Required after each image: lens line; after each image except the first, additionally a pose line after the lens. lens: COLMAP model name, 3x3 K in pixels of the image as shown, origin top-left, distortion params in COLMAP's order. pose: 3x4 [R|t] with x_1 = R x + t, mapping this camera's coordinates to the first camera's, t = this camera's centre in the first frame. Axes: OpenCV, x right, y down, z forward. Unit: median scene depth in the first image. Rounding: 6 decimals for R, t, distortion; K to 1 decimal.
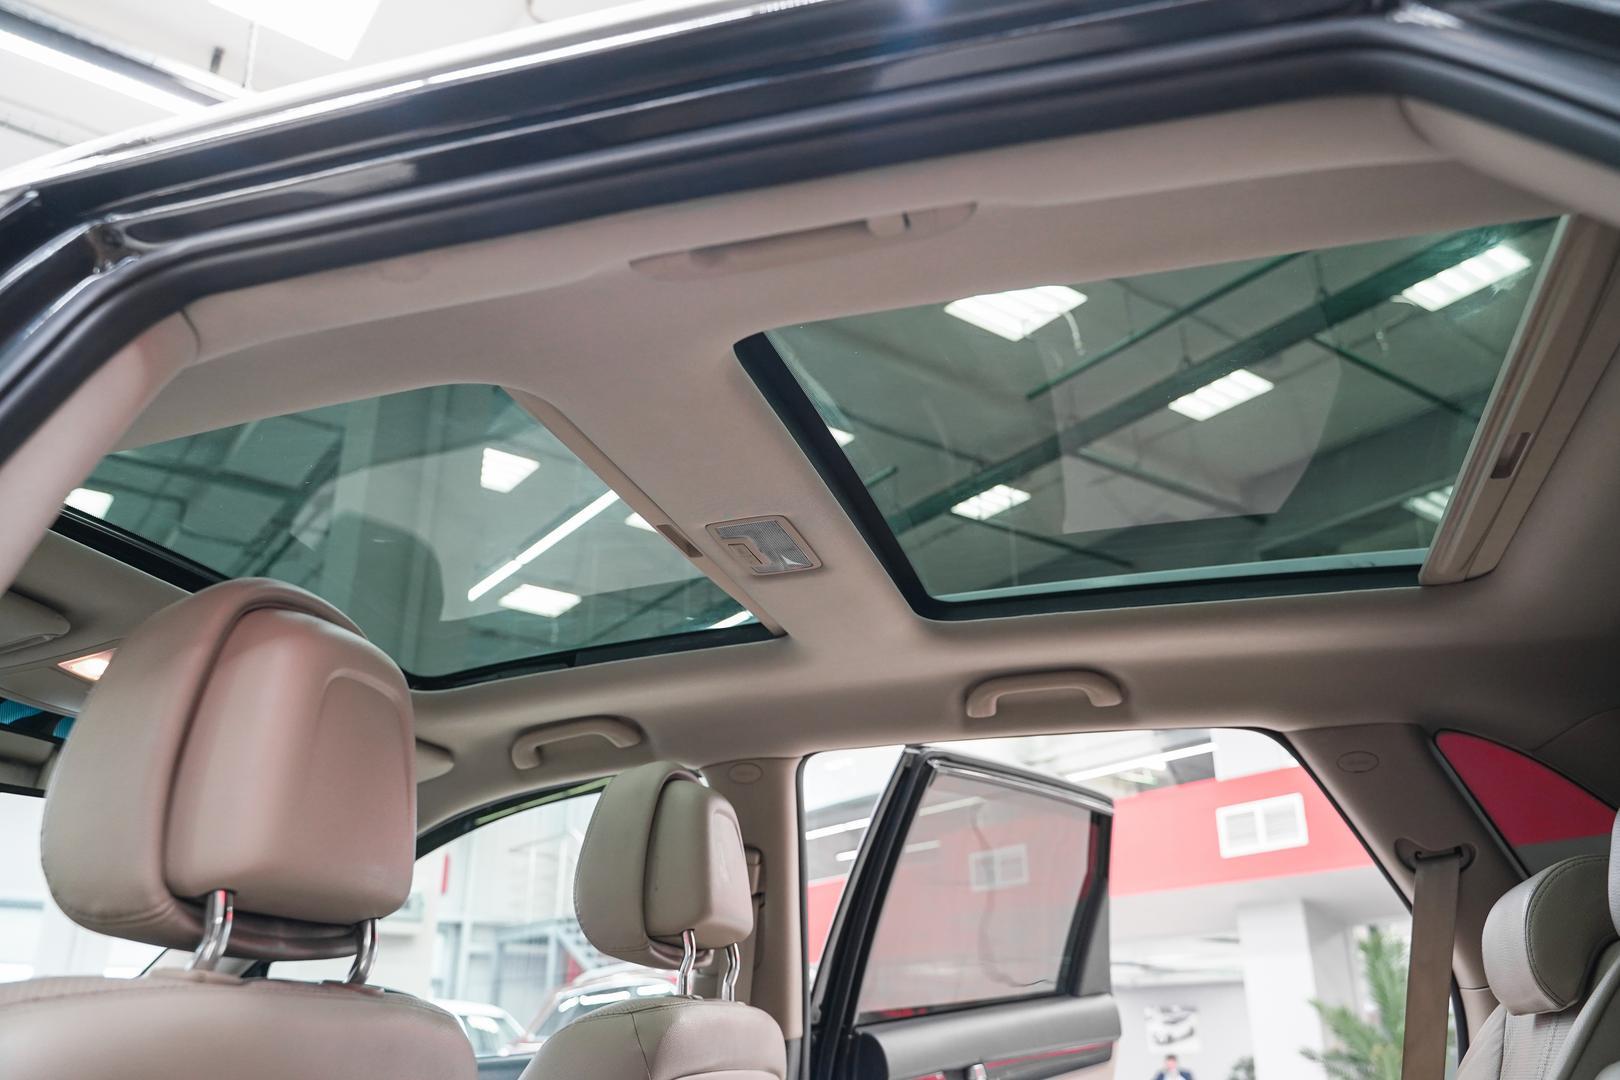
lens RADIAL K [[1290.6, 0, 805.0], [0, 1290.6, 536.5], [0, 0, 1]] dist [-0.010940, 0.004249]
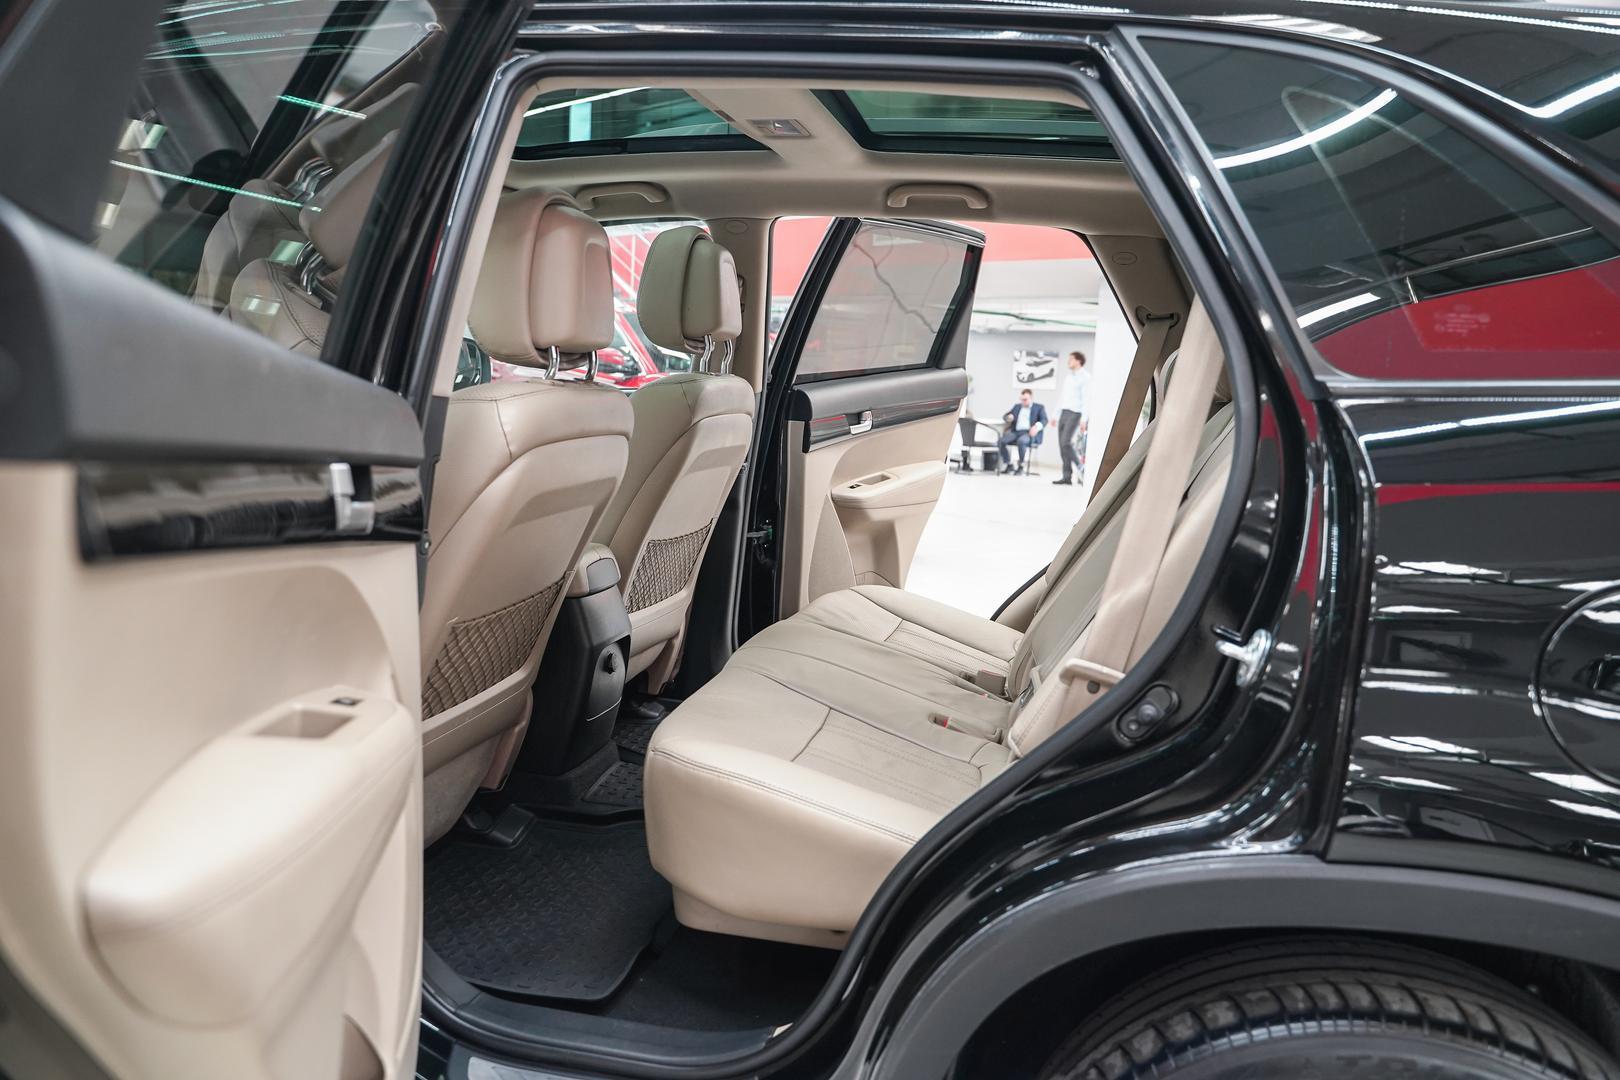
lens RADIAL K [[1290.6, 0, 805.0], [0, 1290.6, 536.5], [0, 0, 1]] dist [-0.010940, 0.004249]
pose [[0.994991, 0.048812, 0.087235, -0.085758], [-0.085291, 0.869678, 0.486194, -0.255252], [-0.052134, -0.491199, 0.869486, -0.516332]]
